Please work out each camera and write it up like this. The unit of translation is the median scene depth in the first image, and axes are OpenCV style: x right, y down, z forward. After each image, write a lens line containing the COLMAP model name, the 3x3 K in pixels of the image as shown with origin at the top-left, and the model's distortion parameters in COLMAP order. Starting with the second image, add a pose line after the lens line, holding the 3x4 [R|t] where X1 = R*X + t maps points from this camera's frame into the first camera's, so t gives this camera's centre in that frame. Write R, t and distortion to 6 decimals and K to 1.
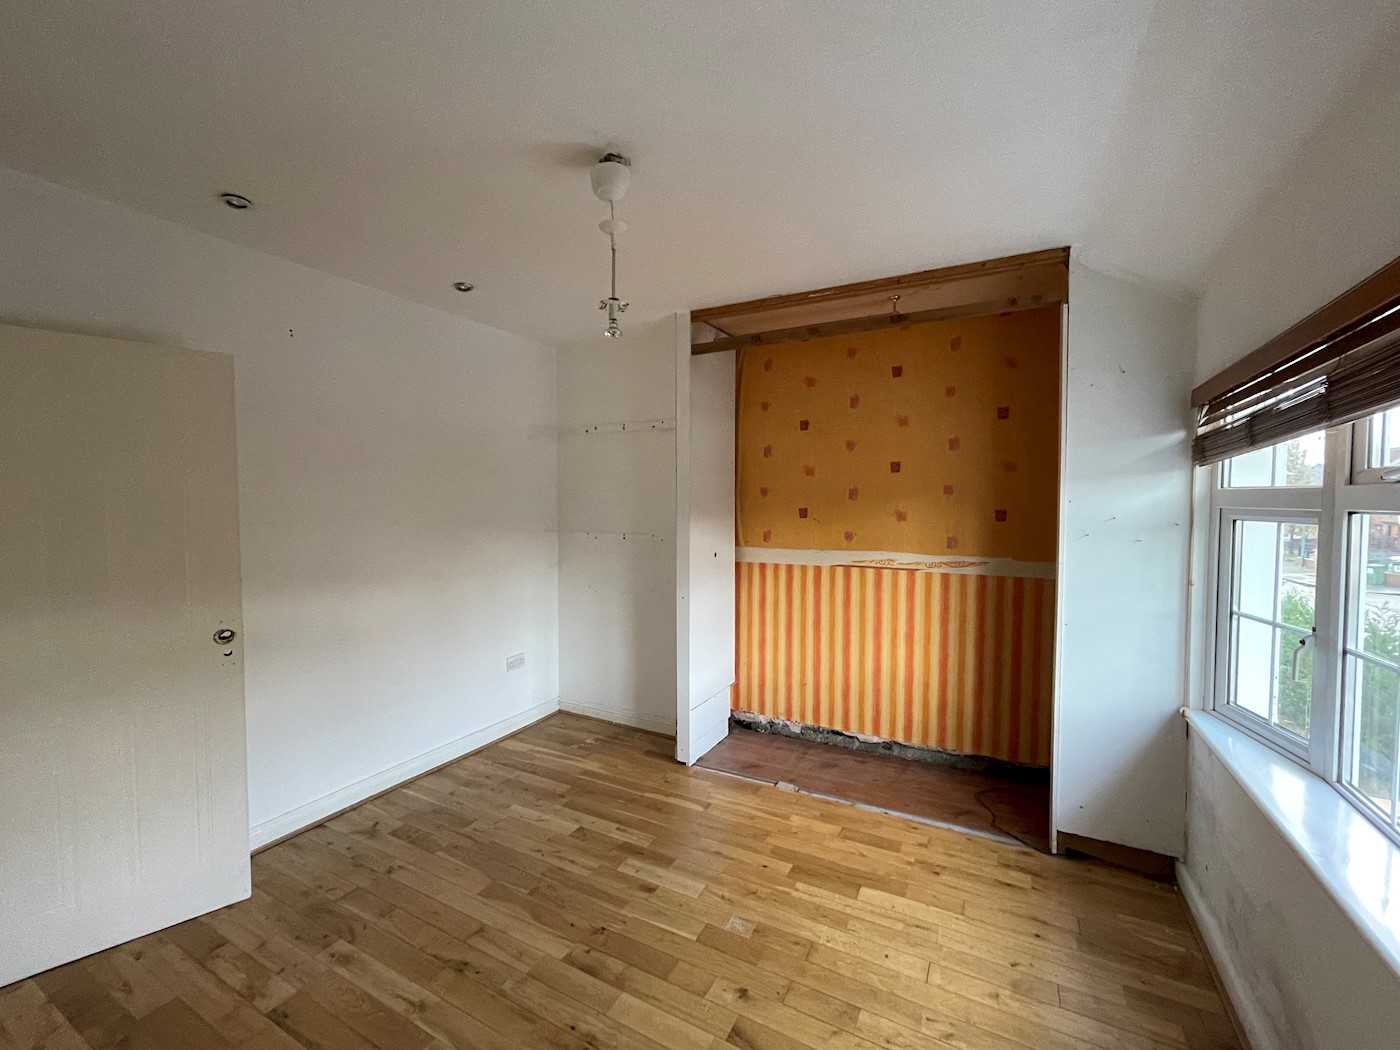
lens RADIAL K [[563.9, 0, 686.2], [0, 563.9, 524.5], [0, 0, 1]] dist [-0.002546, 0.001133]
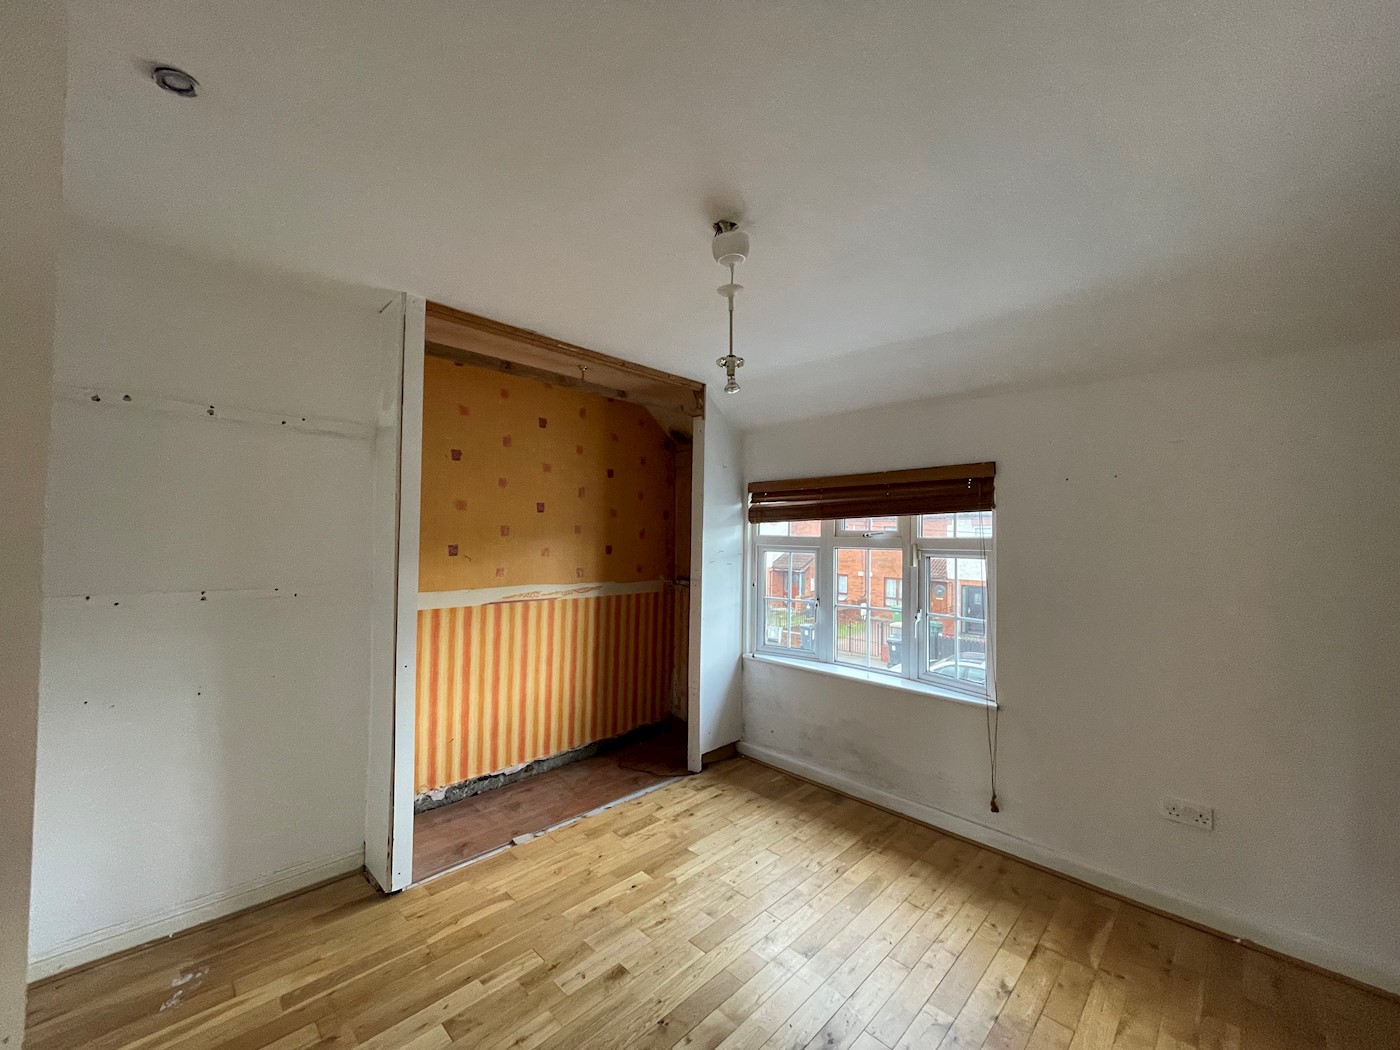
lens RADIAL K [[563.9, 0, 685.7], [0, 563.9, 524.8], [0, 0, 1]] dist [-0.002546, 0.001133]
pose [[0.300439, 0.027081, 0.953416, -0.624049], [0.021493, 0.999151, -0.035153, -0.023904], [-0.953559, 0.031053, 0.299602, 0.413949]]
